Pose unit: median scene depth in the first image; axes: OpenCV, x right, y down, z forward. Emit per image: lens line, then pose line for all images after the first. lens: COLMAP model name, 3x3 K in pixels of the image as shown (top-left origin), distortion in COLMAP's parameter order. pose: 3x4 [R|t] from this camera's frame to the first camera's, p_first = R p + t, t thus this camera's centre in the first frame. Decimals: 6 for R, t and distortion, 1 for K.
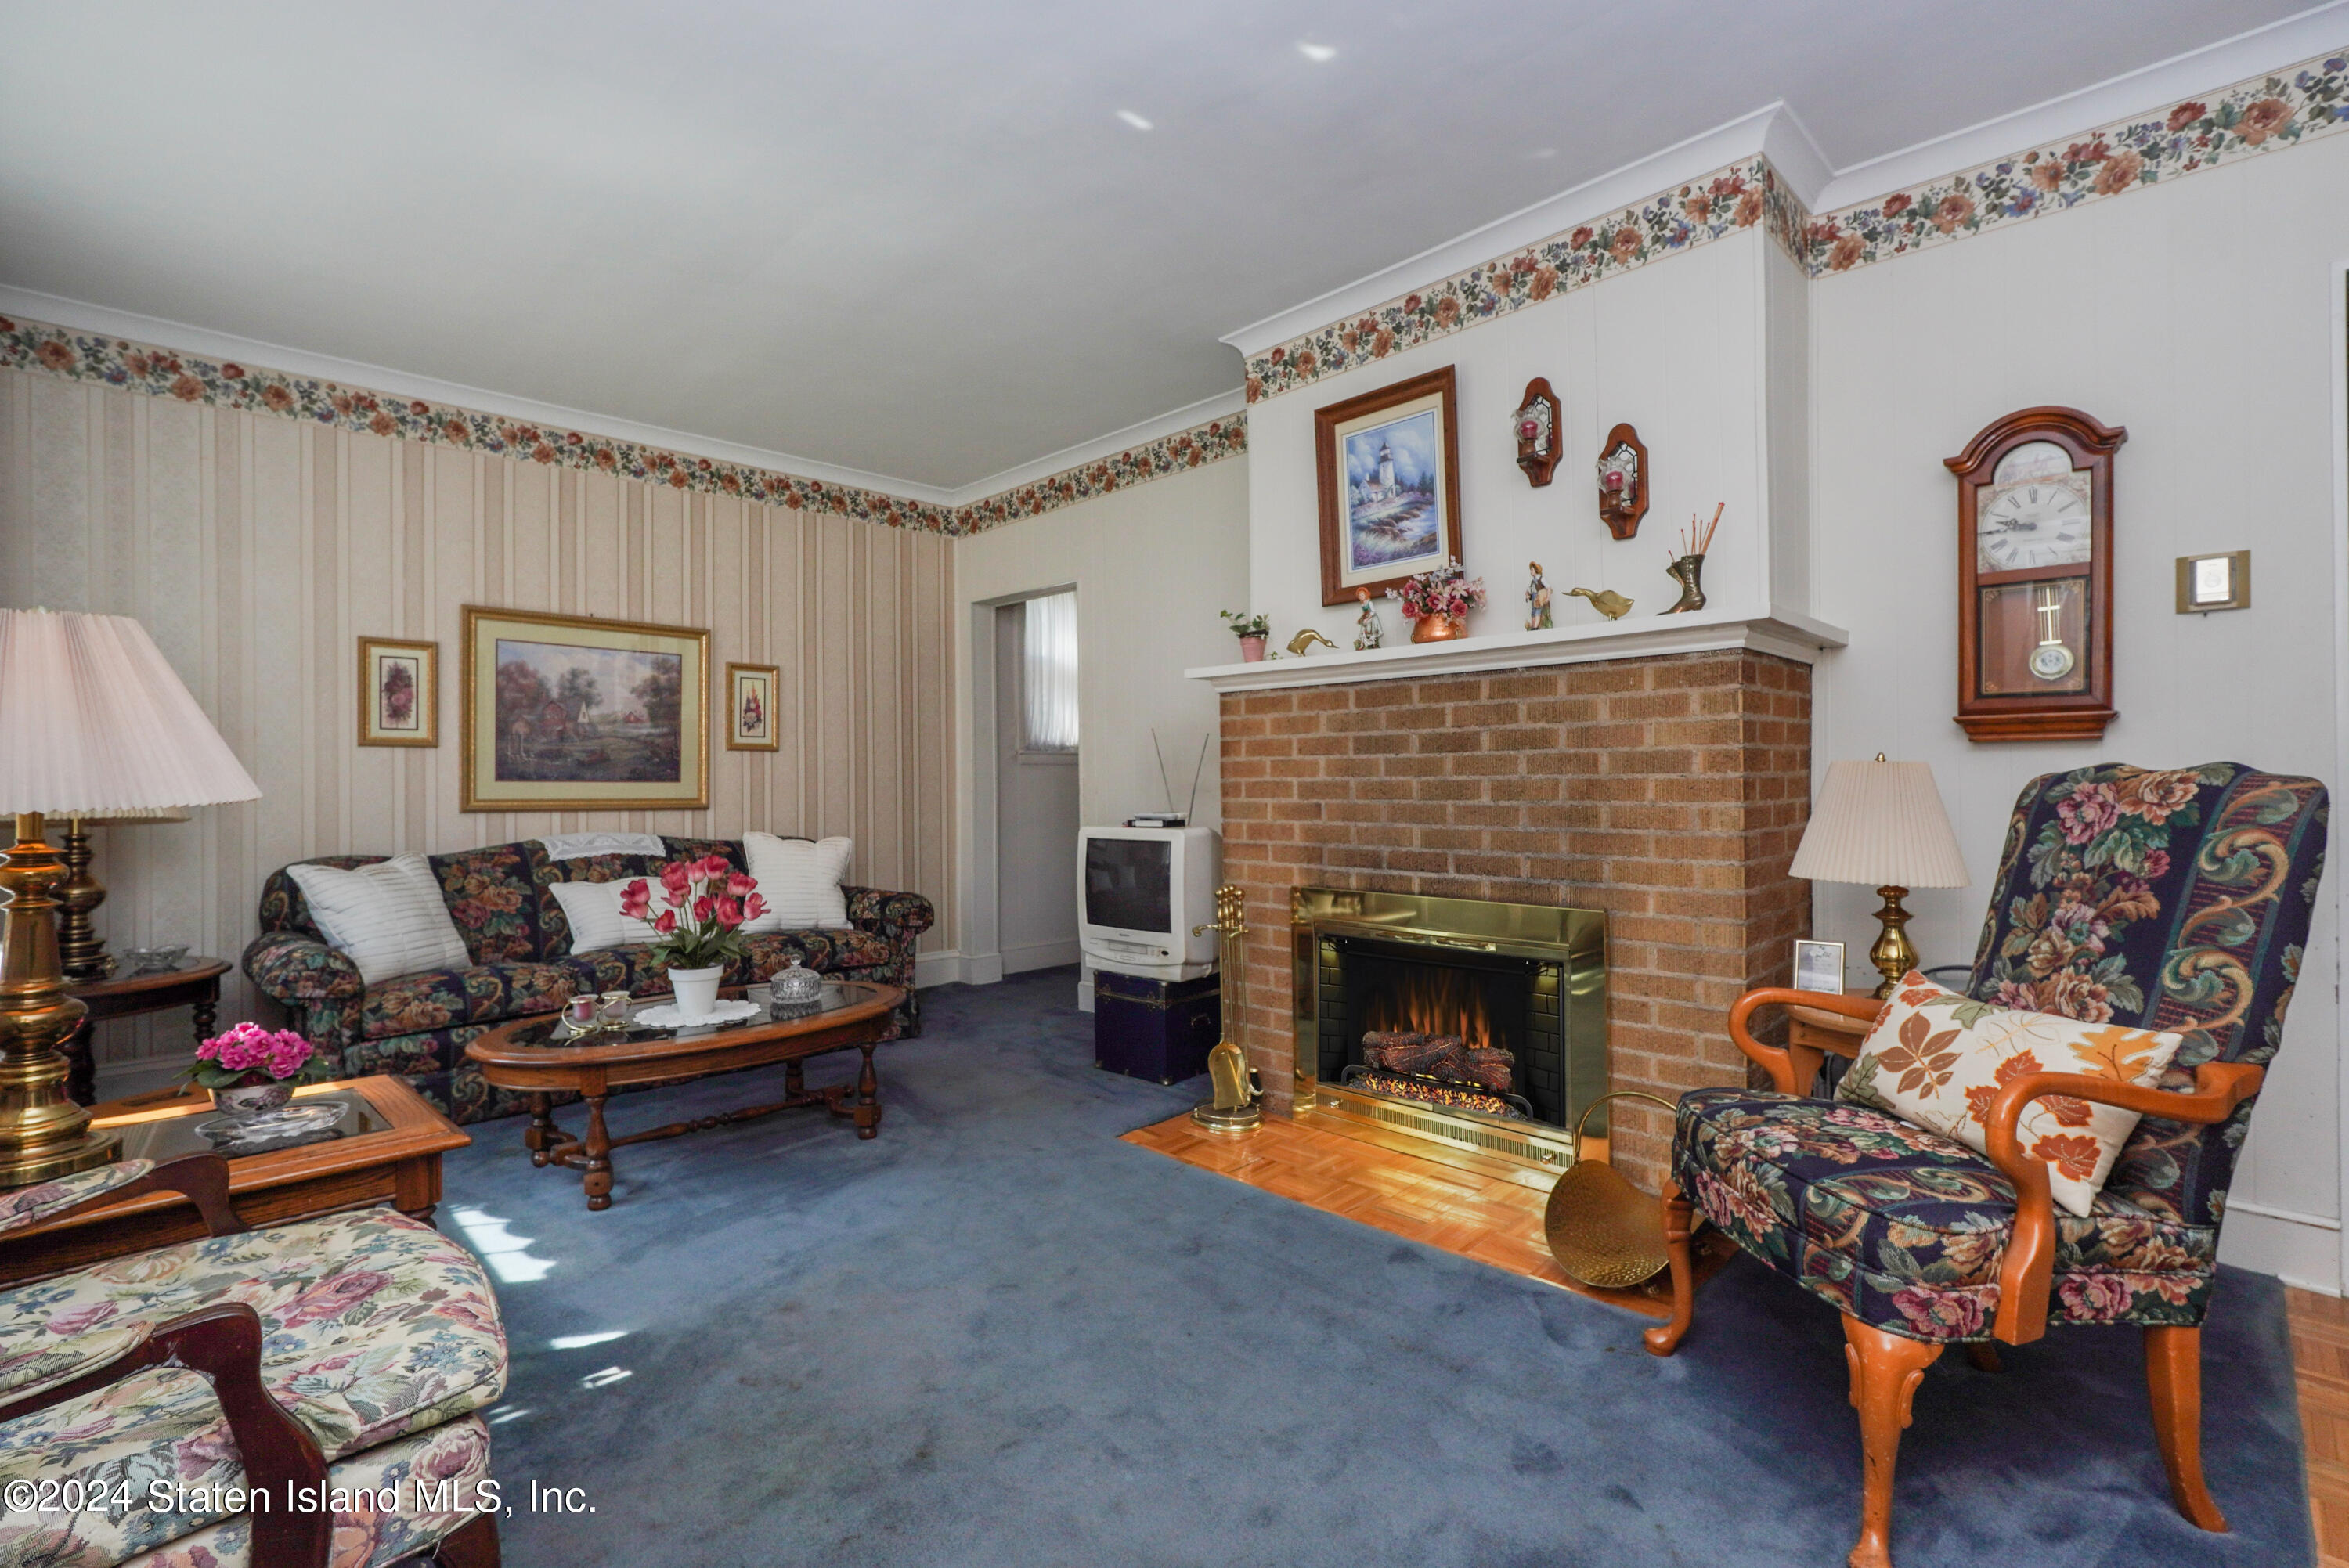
lens RADIAL K [[1083.7, 0, 1171.0], [0, 1083.7, 781.5], [0, 0, 1]] dist [-0.020348, 0.007819]
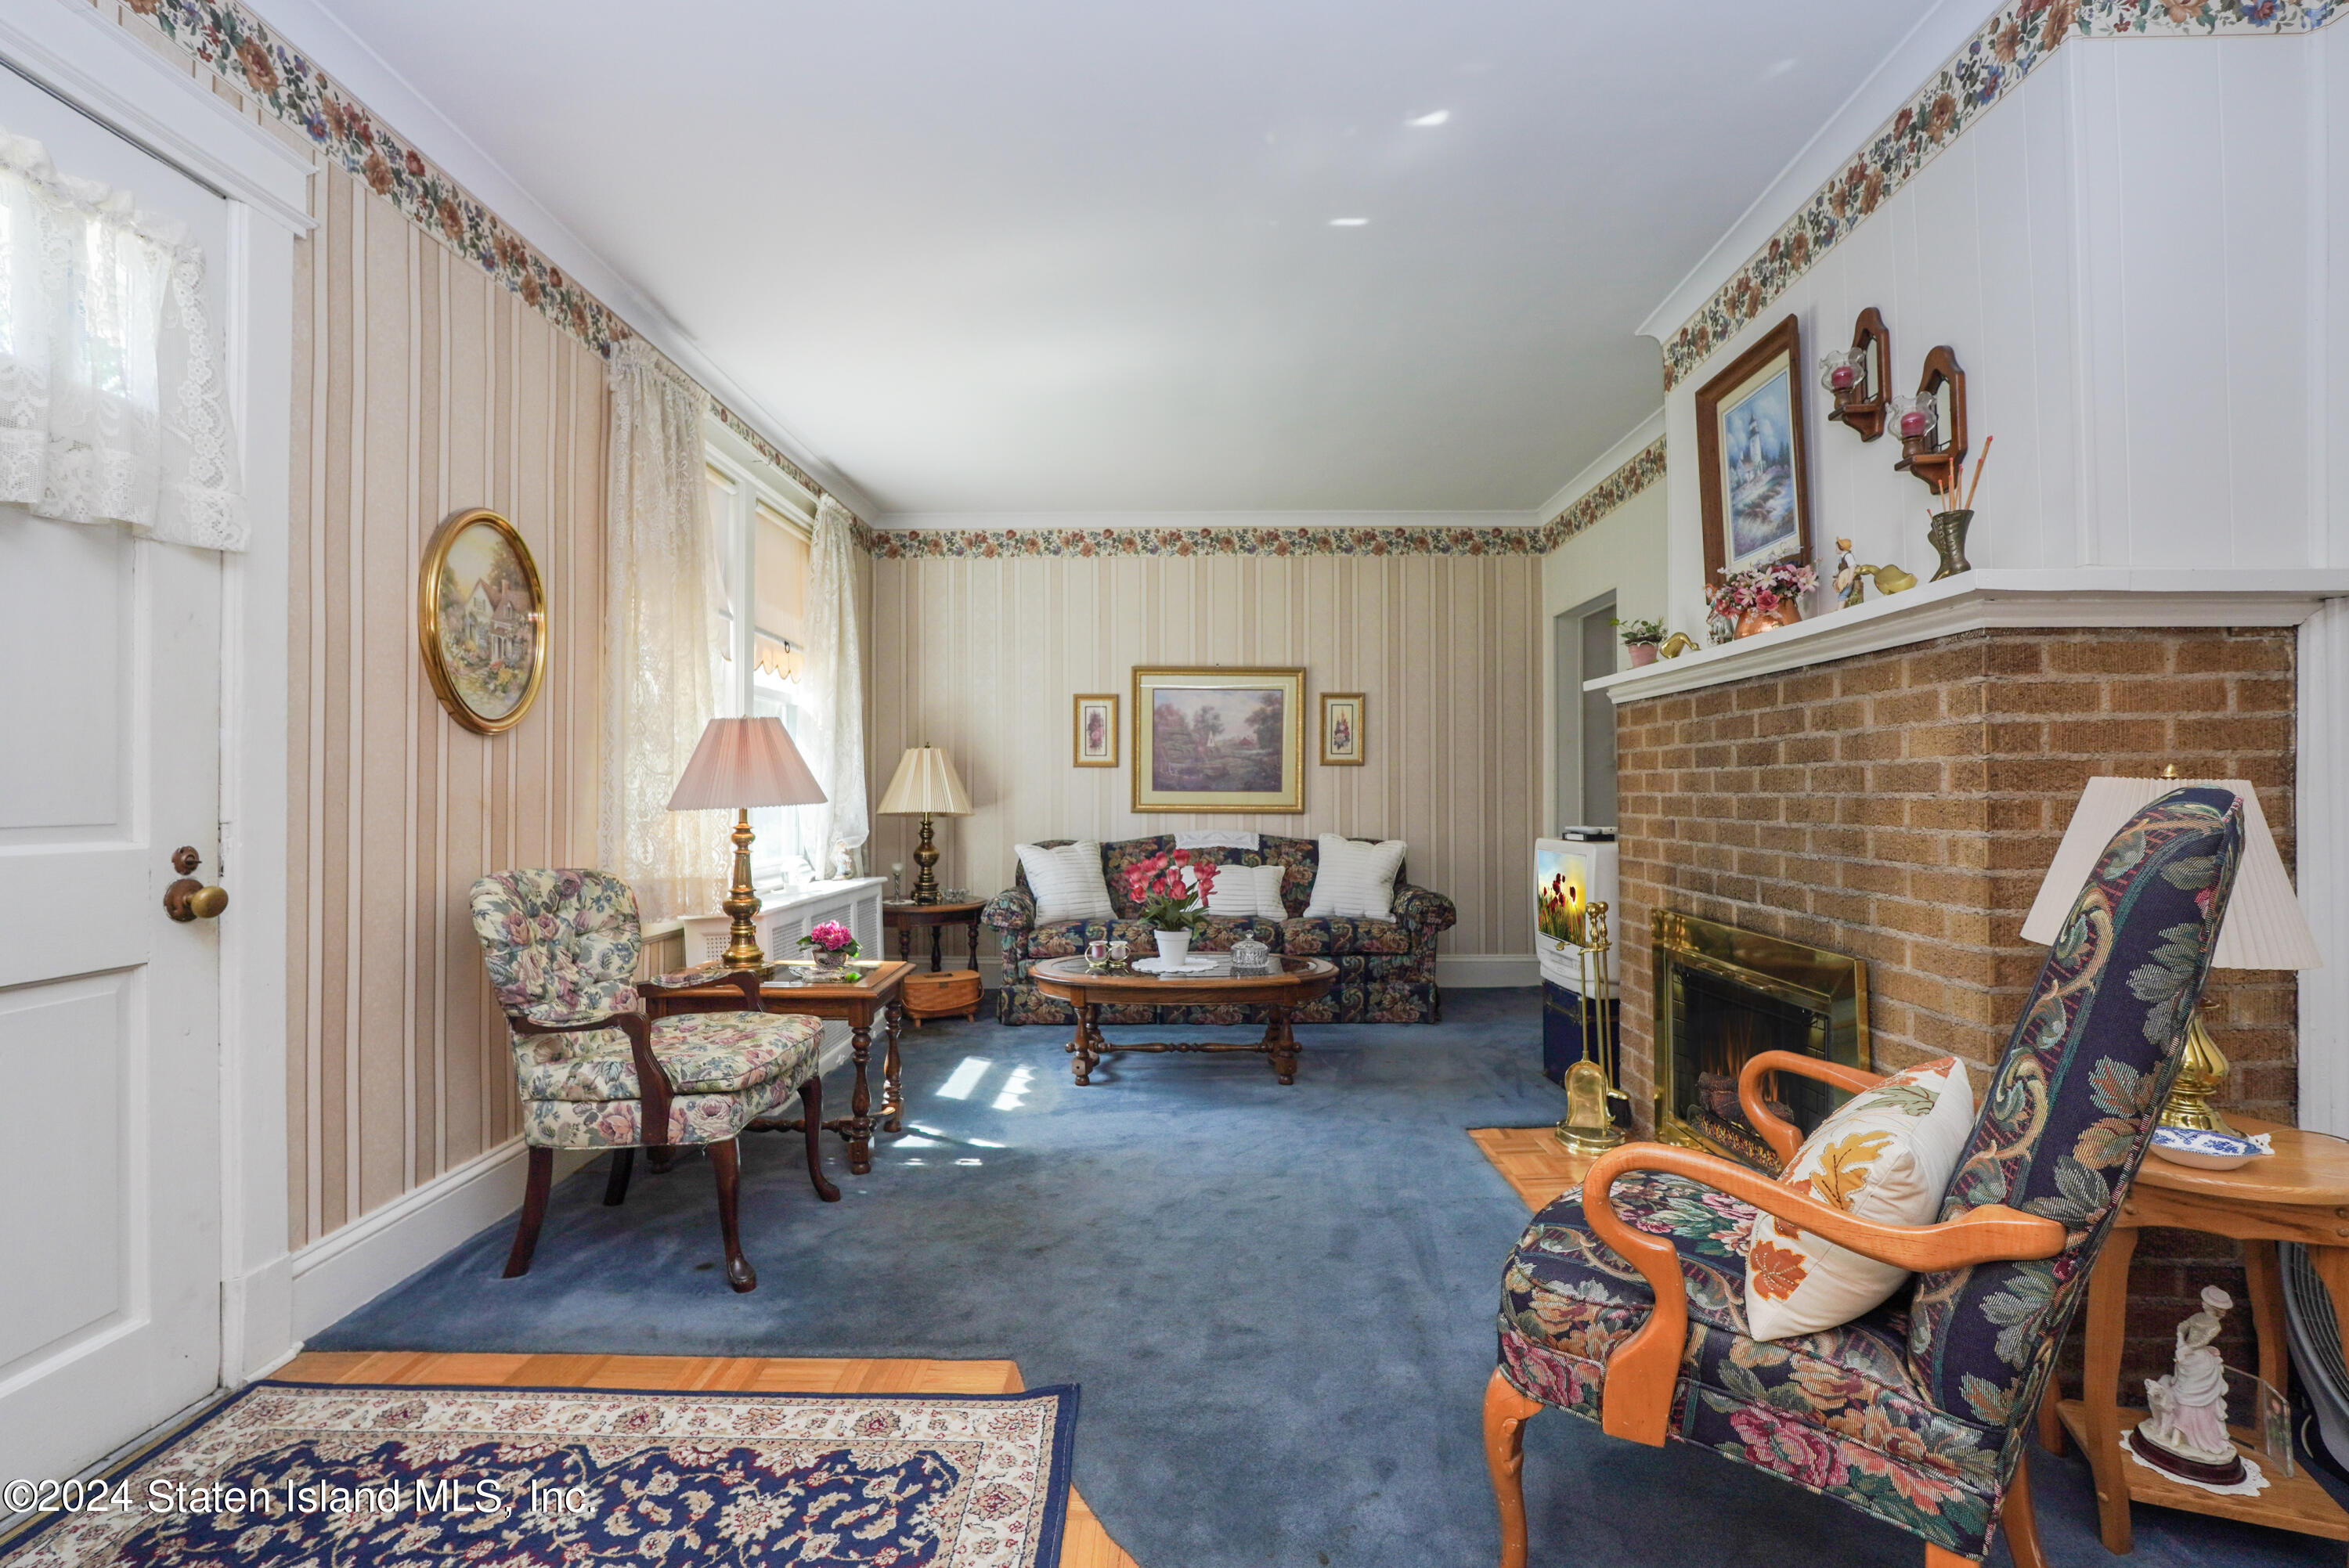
lens RADIAL K [[1083.7, 0, 1160.3], [0, 1083.7, 785.5], [0, 0, 1]] dist [-0.020348, 0.007819]
pose [[0.695154, 0.000981, -0.718860, 0.518701], [-0.001843, 0.999998, -0.000417, -0.009084], [0.718858, 0.001615, 0.695155, 0.042957]]
